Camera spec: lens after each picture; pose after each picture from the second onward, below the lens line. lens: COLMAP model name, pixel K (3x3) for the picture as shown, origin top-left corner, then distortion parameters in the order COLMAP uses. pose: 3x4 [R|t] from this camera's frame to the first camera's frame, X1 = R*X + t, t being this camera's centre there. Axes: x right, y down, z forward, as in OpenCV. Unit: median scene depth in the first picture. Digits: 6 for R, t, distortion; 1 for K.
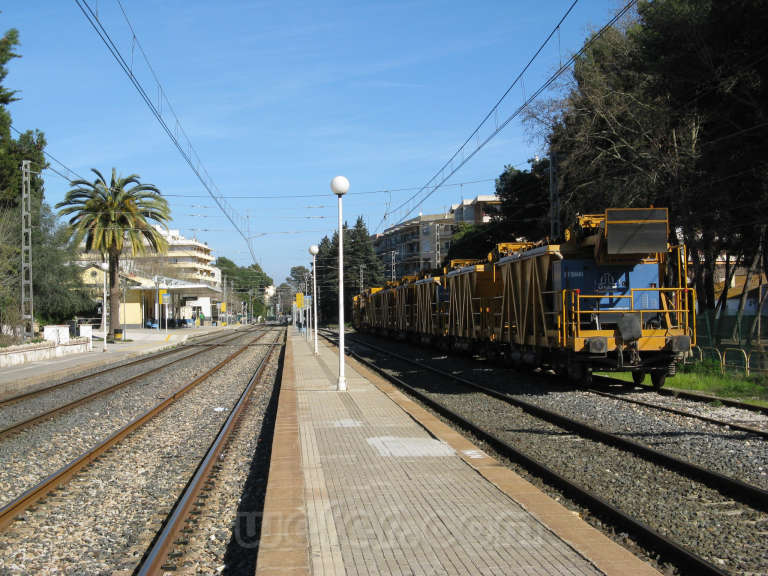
lens RADIAL K [[1355.4, 0, 384.0], [0, 1355.4, 288.0], [0, 0, 1]] dist [-0.018074, 0.183288]
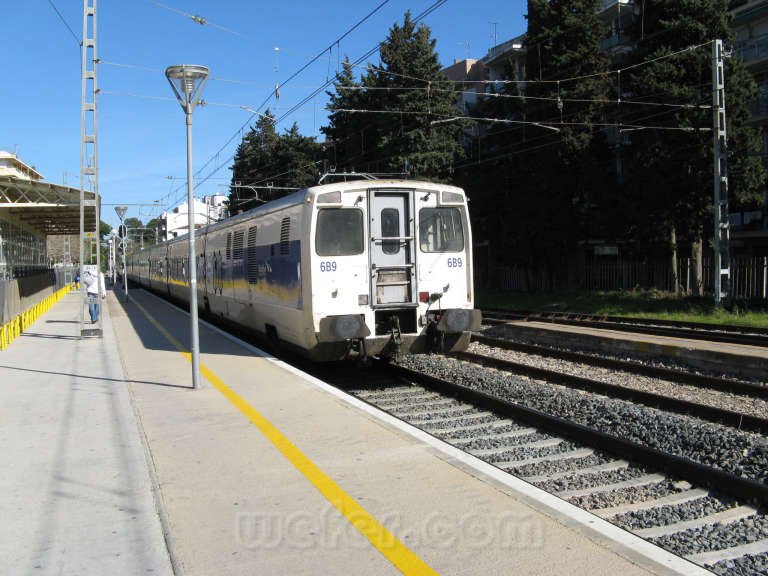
lens RADIAL K [[799.1, 0, 384.0], [0, 799.1, 288.0], [0, 0, 1]] dist [-0.187302, 0.200501]
pose [[0.961152, -0.012734, 0.275726, -0.161902], [-0.001081, 0.998754, 0.049896, 0.027630], [-0.276018, -0.048256, 0.959940, 1.343890]]
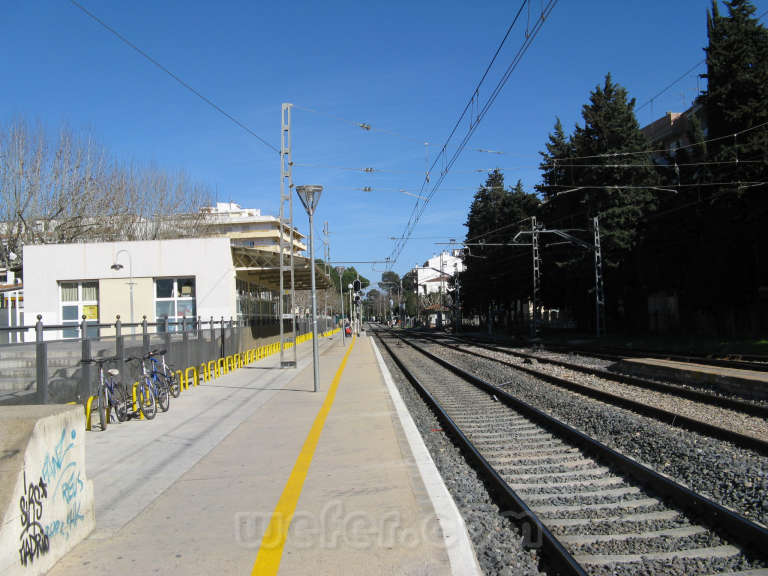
lens RADIAL K [[799.1, 0, 384.0], [0, 799.1, 288.0], [0, 0, 1]] dist [-0.187302, 0.200501]
pose [[0.998890, -0.017345, -0.043803, -0.144774], [0.016651, 0.999730, -0.016177, 0.027729], [0.044072, 0.015430, 0.998909, 1.307304]]
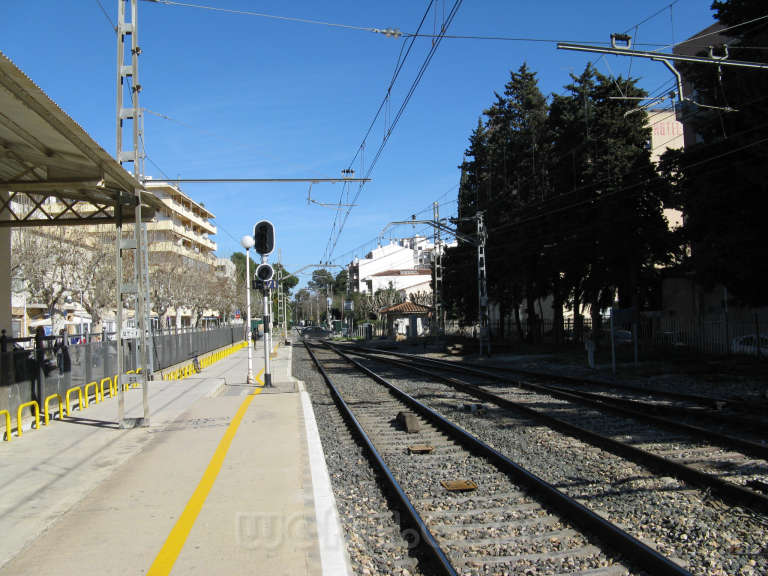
lens RADIAL K [[799.1, 0, 384.0], [0, 799.1, 288.0], [0, 0, 1]] dist [-0.187302, 0.200501]
pose [[0.998892, -0.012313, 0.045426, -0.162456], [0.013198, 0.999728, -0.019232, 0.032030], [-0.045177, 0.019811, 0.998783, 1.585041]]
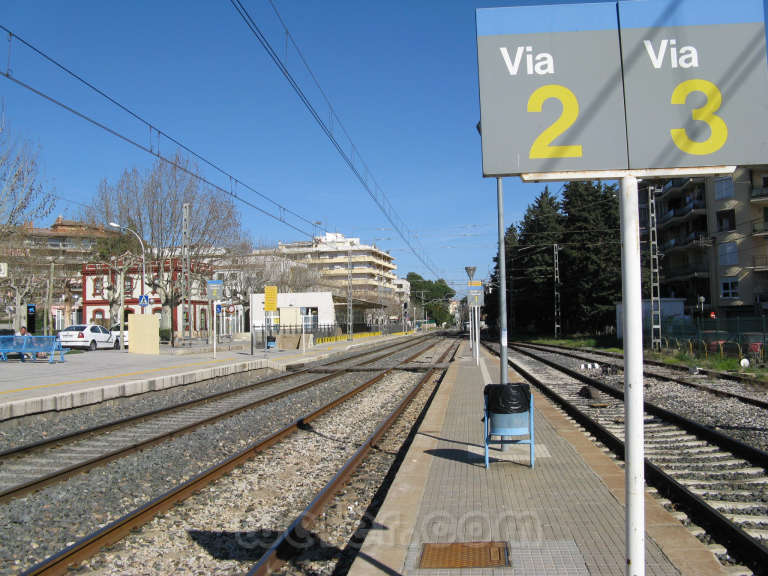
lens RADIAL K [[799.1, 0, 384.0], [0, 799.1, 288.0], [0, 0, 1]] dist [-0.187302, 0.200501]
pose [[0.984034, -0.008807, -0.177764, -0.065269], [0.004842, 0.999730, -0.022727, 0.020033], [0.177916, 0.021503, 0.983811, 0.996864]]
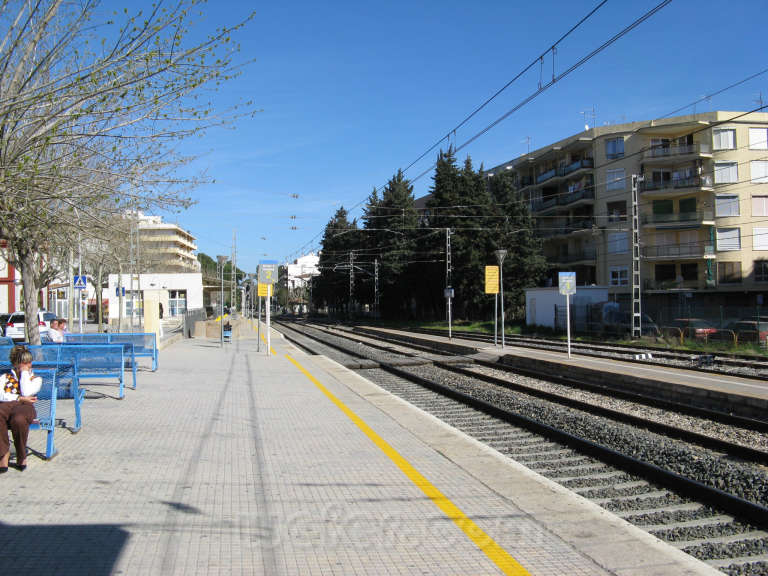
lens RADIAL K [[799.1, 0, 384.0], [0, 799.1, 288.0], [0, 0, 1]] dist [-0.187302, 0.200501]
pose [[0.993238, 0.006001, 0.115938, -0.140029], [-0.005922, 0.999982, -0.001024, 0.019182], [-0.115942, 0.000330, 0.993256, 1.020690]]
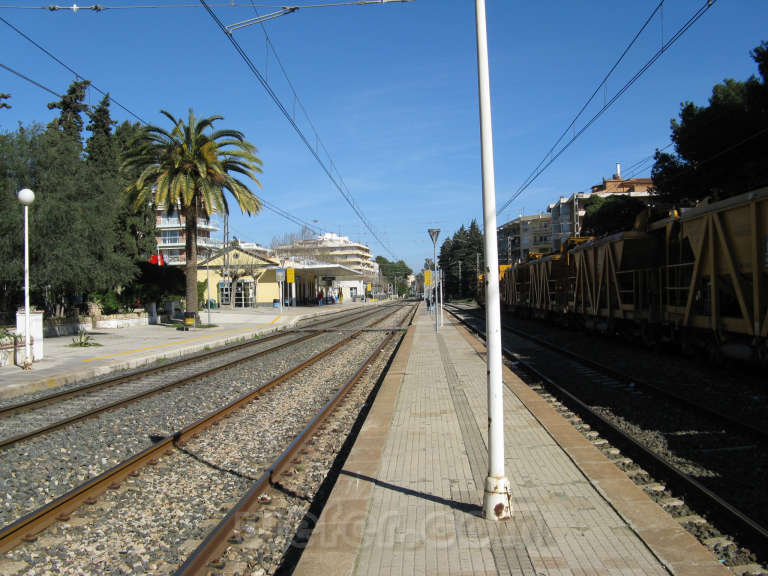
lens RADIAL K [[799.1, 0, 384.0], [0, 799.1, 288.0], [0, 0, 1]] dist [-0.187302, 0.200501]
pose [[0.992717, -0.007573, -0.120230, -0.018453], [0.009148, 0.999879, 0.012550, 0.006912], [0.120120, -0.013559, 0.992667, 0.323534]]
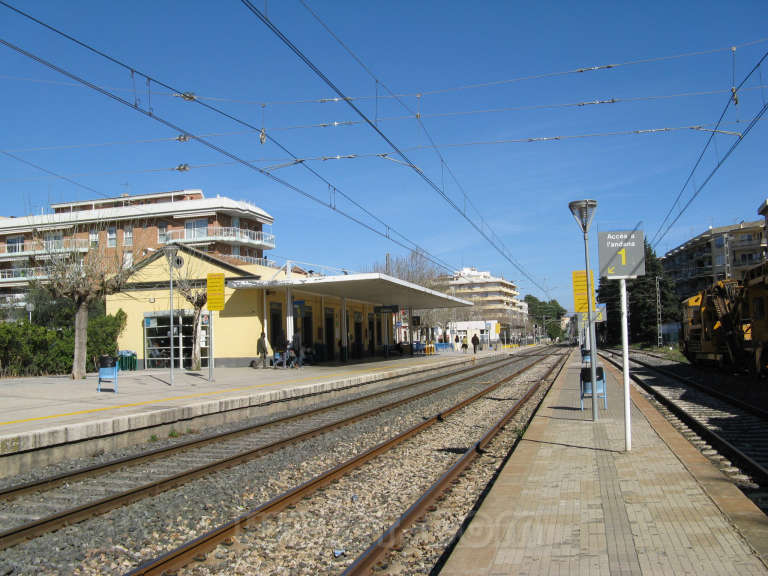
lens RADIAL K [[799.1, 0, 384.0], [0, 799.1, 288.0], [0, 0, 1]] dist [-0.187302, 0.200501]
pose [[0.950950, -0.032605, -0.307621, -0.036924], [0.019469, 0.998767, -0.045673, 0.012635], [0.308731, 0.037443, 0.950412, 0.610311]]
